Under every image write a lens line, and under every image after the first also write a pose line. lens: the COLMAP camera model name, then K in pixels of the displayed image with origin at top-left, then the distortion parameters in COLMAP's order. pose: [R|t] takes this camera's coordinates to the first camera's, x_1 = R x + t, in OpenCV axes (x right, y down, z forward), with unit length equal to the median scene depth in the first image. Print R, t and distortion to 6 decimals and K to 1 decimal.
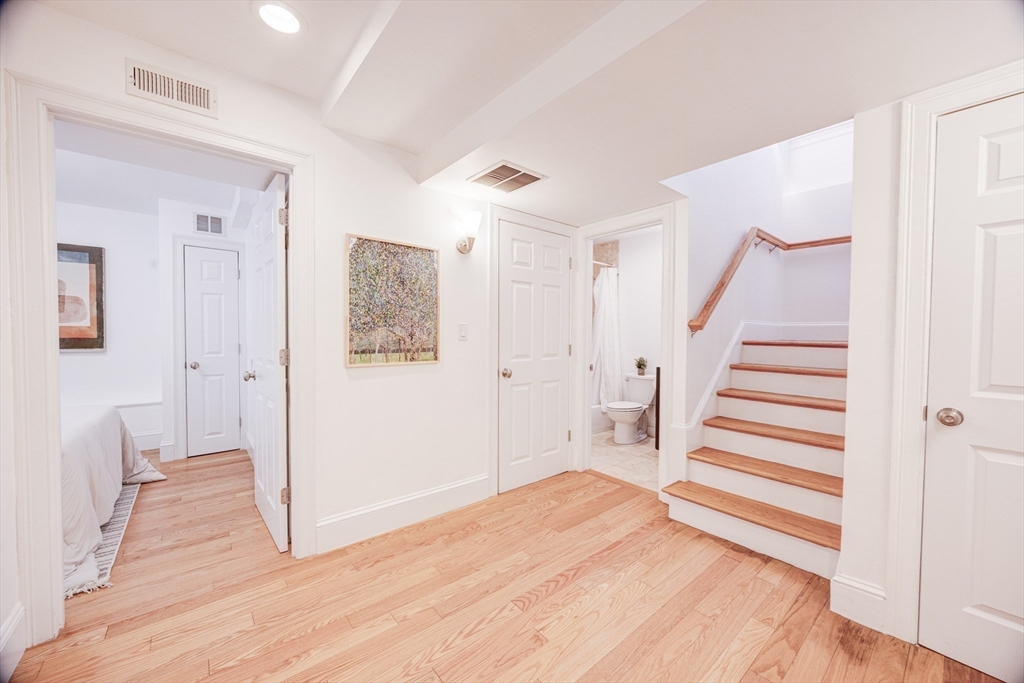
lens RADIAL K [[389.6, 0, 509.8], [0, 389.6, 343.6], [0, 0, 1]] dist [-0.001316, -0.000361]
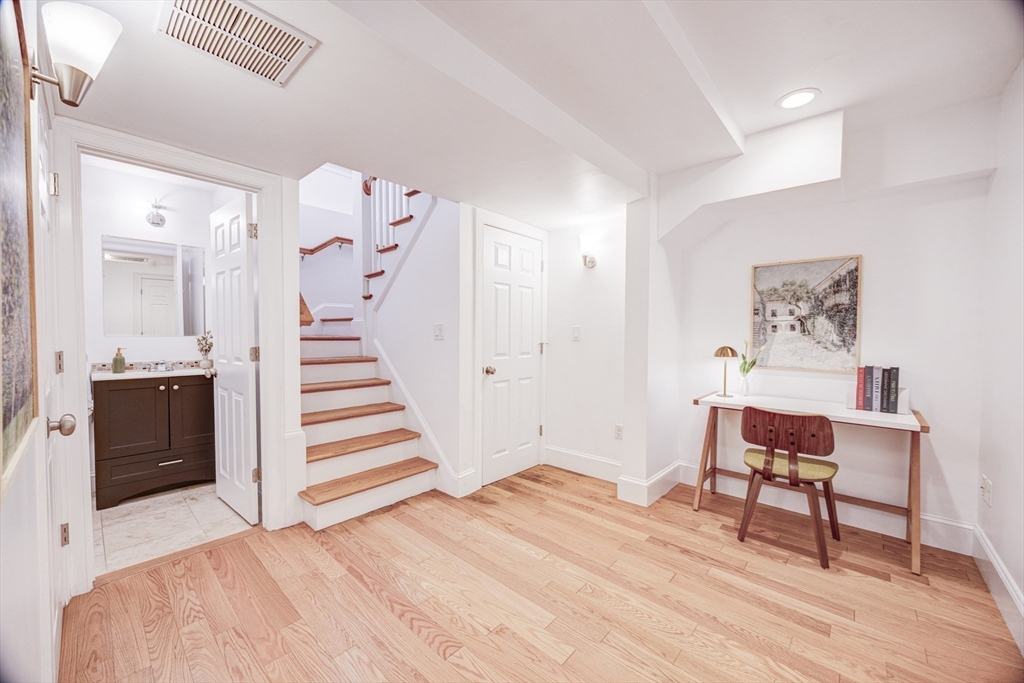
lens RADIAL K [[389.6, 0, 517.7], [0, 389.6, 345.1], [0, 0, 1]] dist [-0.001316, -0.000361]
pose [[-0.154014, -0.041563, 0.987194, -1.750721], [0.017167, 0.998852, 0.044732, -0.076820], [-0.987919, 0.023836, -0.153124, 2.091226]]
